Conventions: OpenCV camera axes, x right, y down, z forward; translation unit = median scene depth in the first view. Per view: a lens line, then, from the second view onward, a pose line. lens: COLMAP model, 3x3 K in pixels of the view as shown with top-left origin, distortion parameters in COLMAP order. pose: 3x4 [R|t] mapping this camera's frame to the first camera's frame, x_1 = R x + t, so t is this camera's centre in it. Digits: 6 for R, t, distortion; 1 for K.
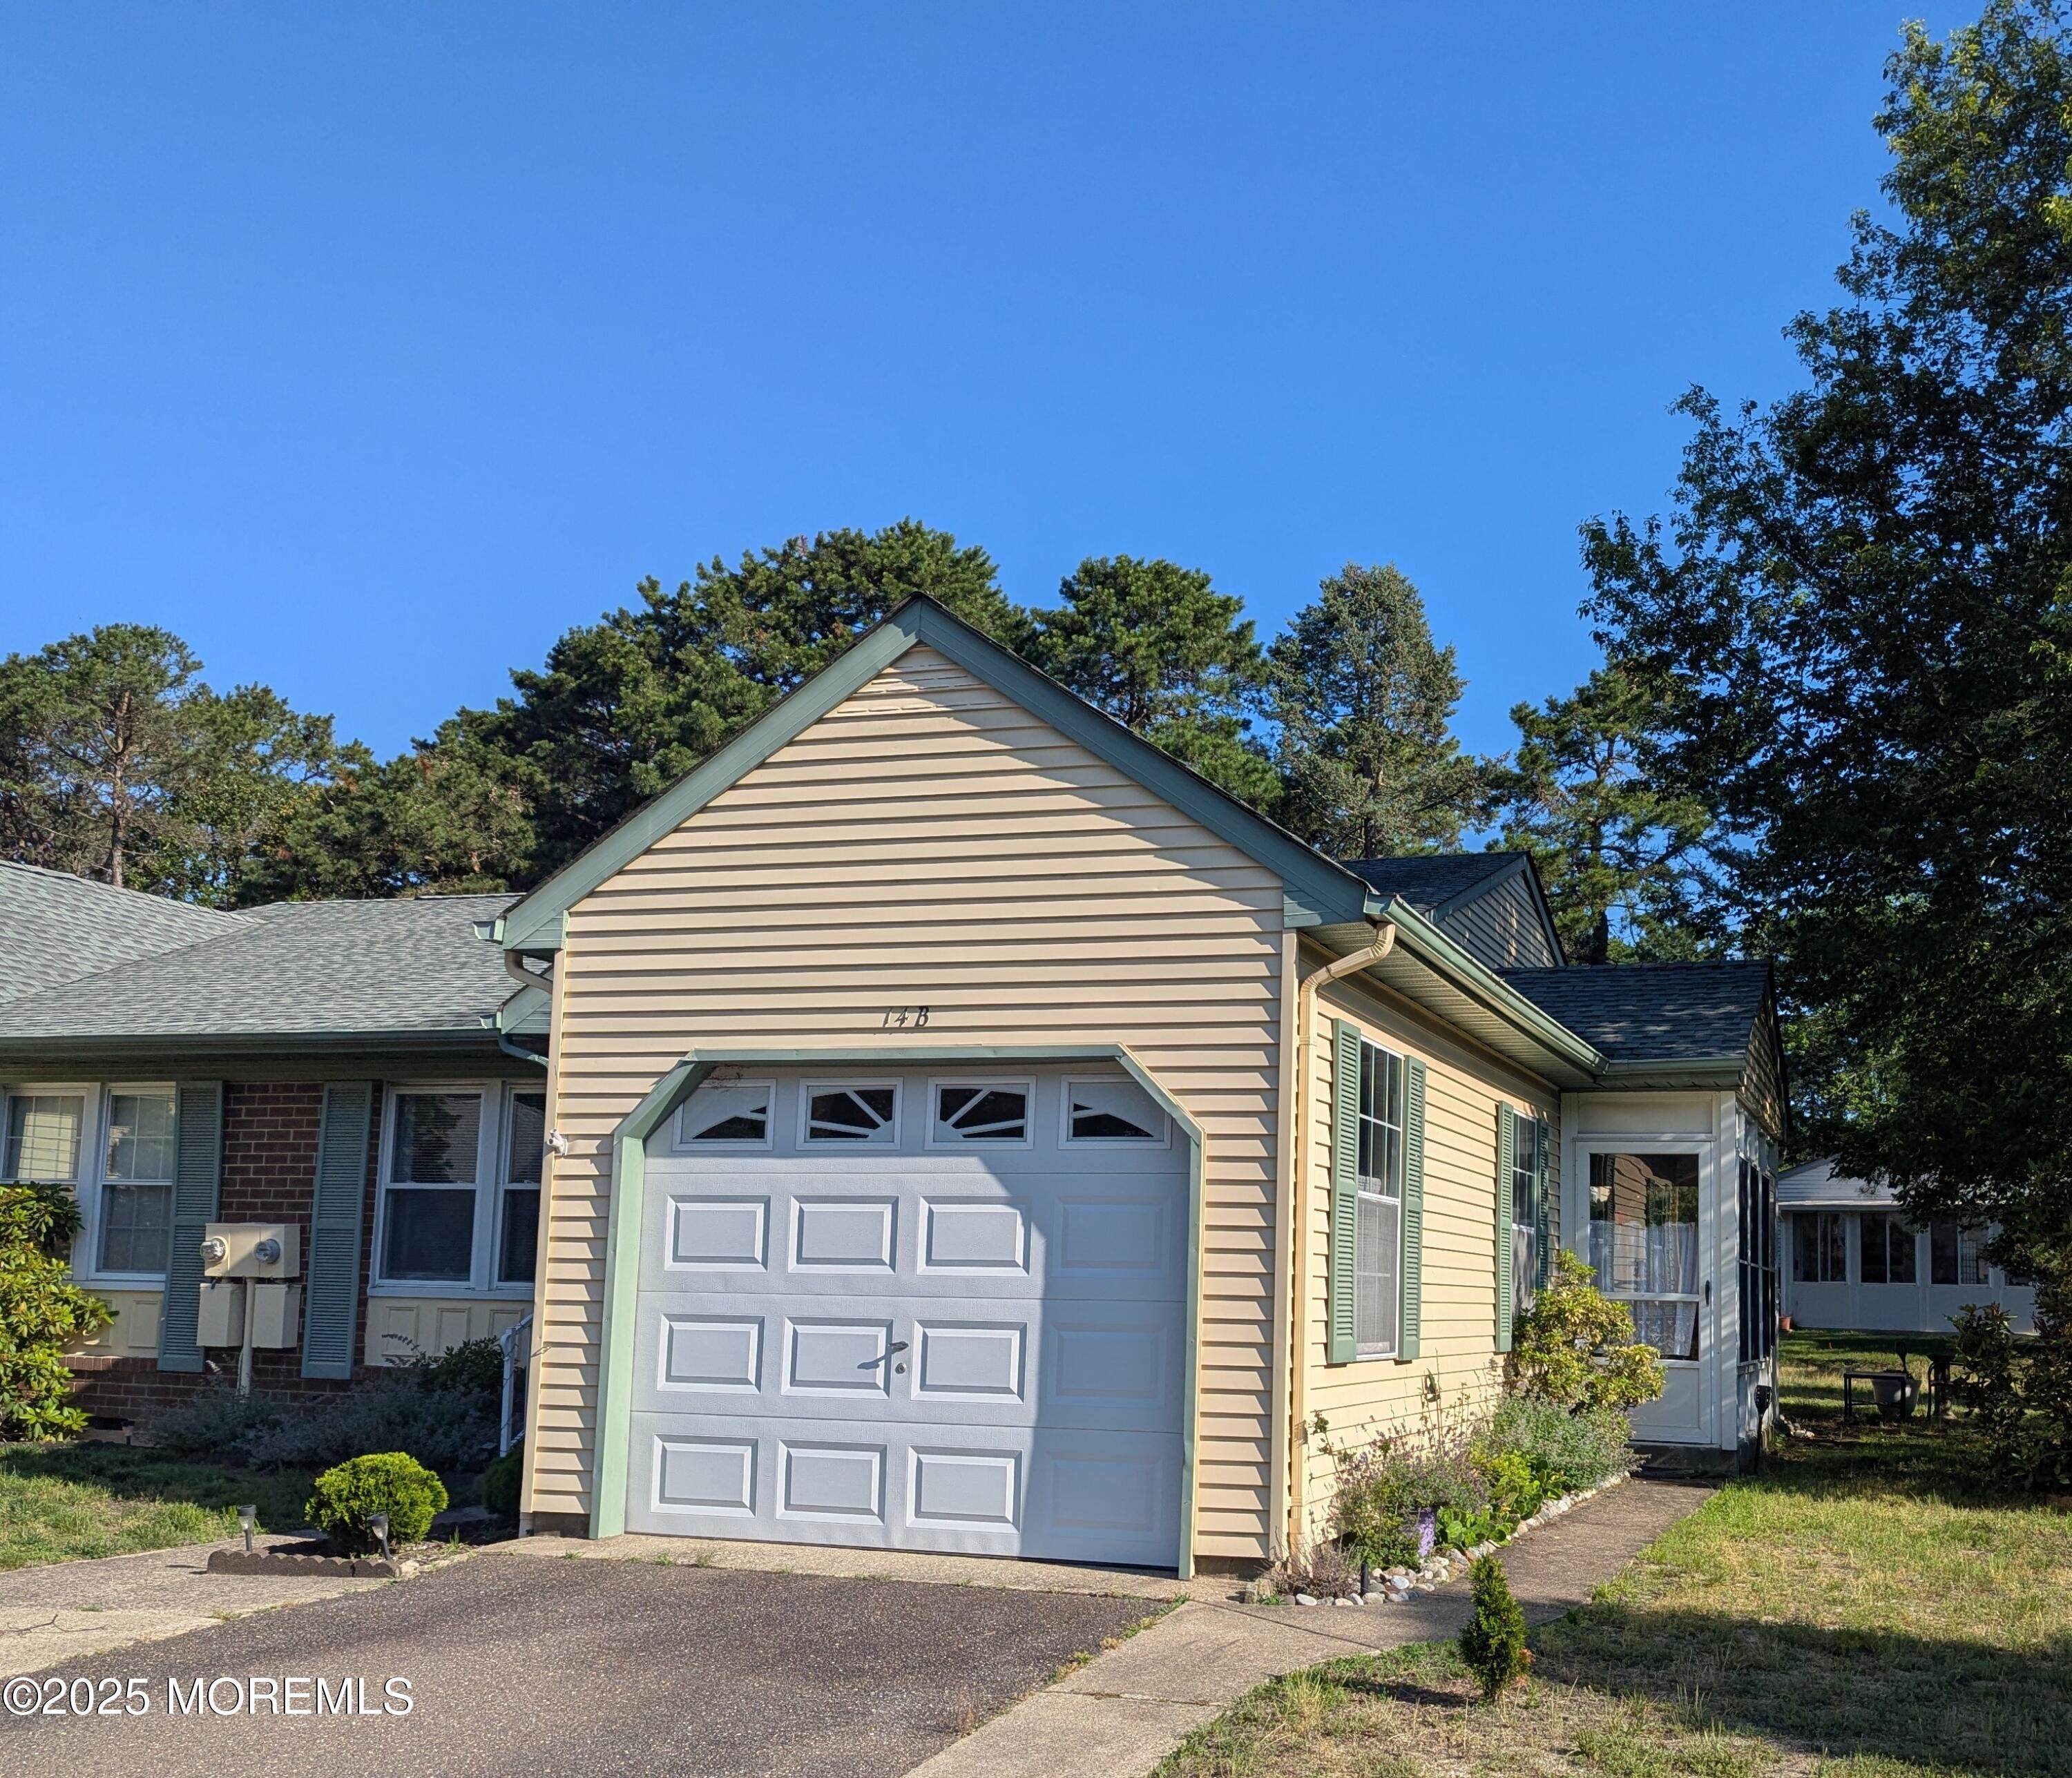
lens RADIAL K [[2414.6, 0, 1036.3], [0, 2414.6, 1003.5], [0, 0, 1]] dist [0.127381, -0.035620]
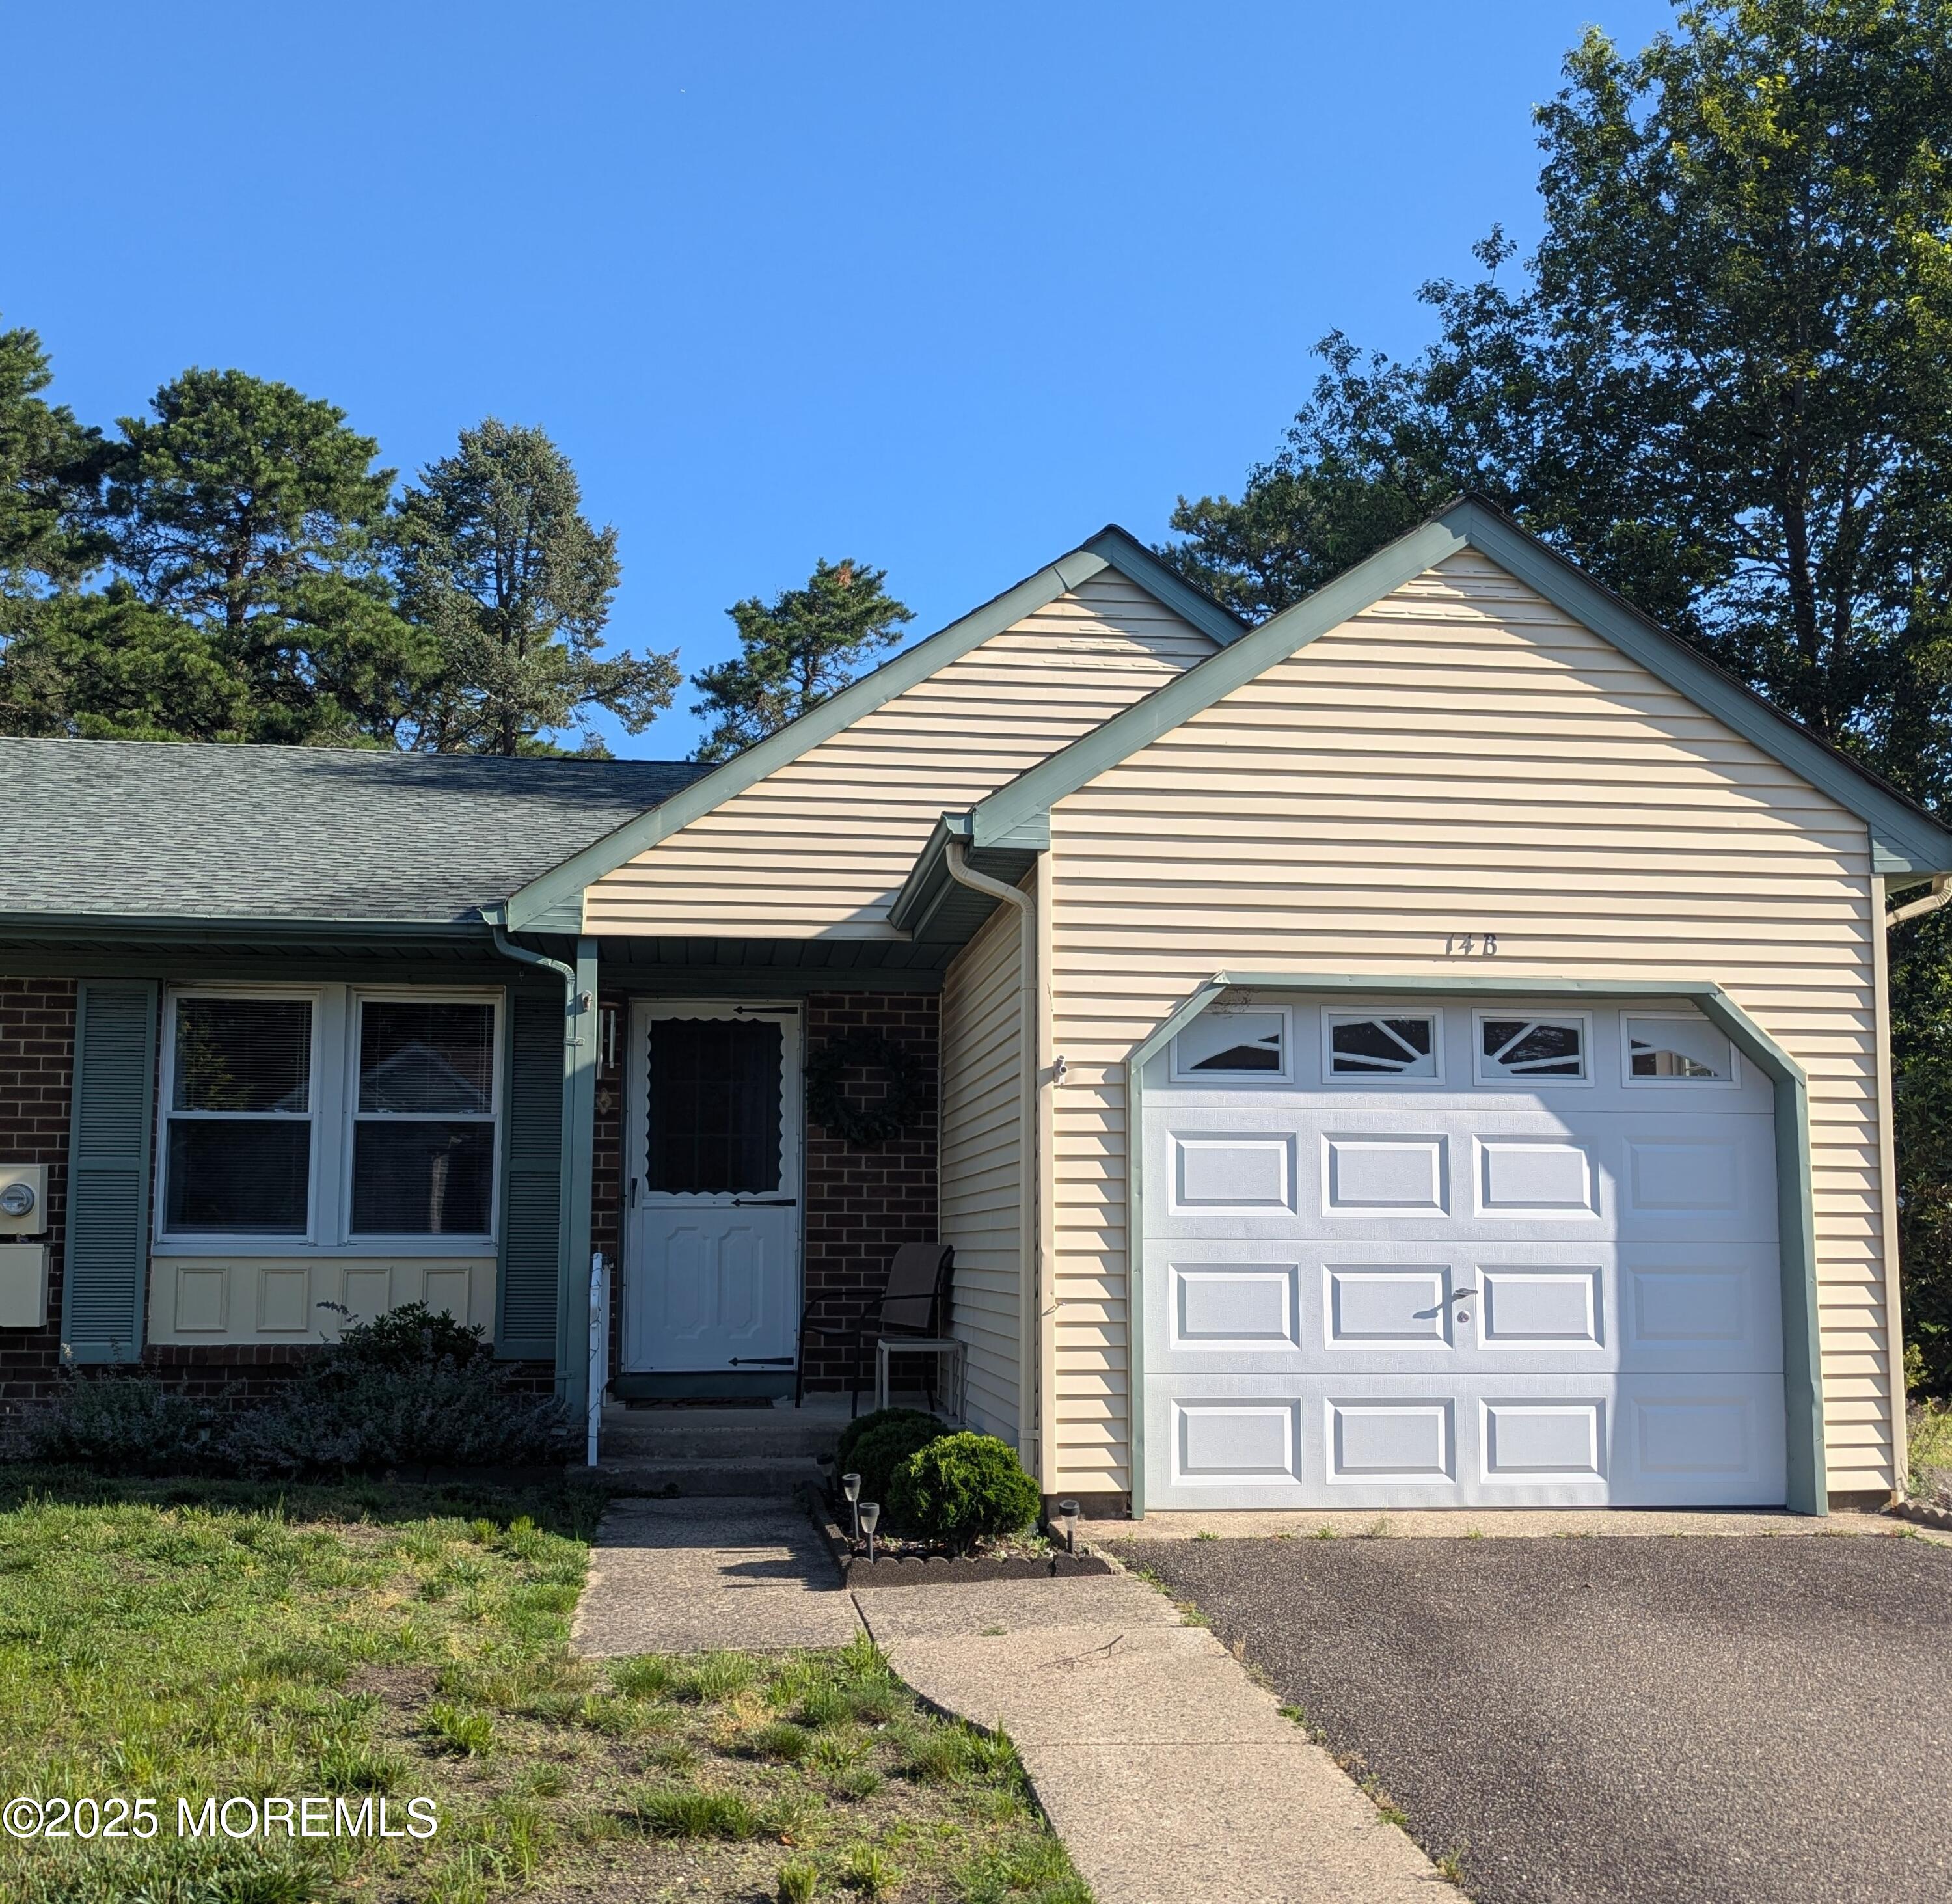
lens RADIAL K [[2631.3, 0, 976.0], [0, 2631.3, 952.0], [0, 0, 1]] dist [0.122825, -0.088304]
pose [[0.864900, 0.033448, 0.500829, -0.724275], [-0.041710, 0.999116, 0.005304, 0.010908], [-0.500209, -0.025477, 0.865530, 0.201504]]
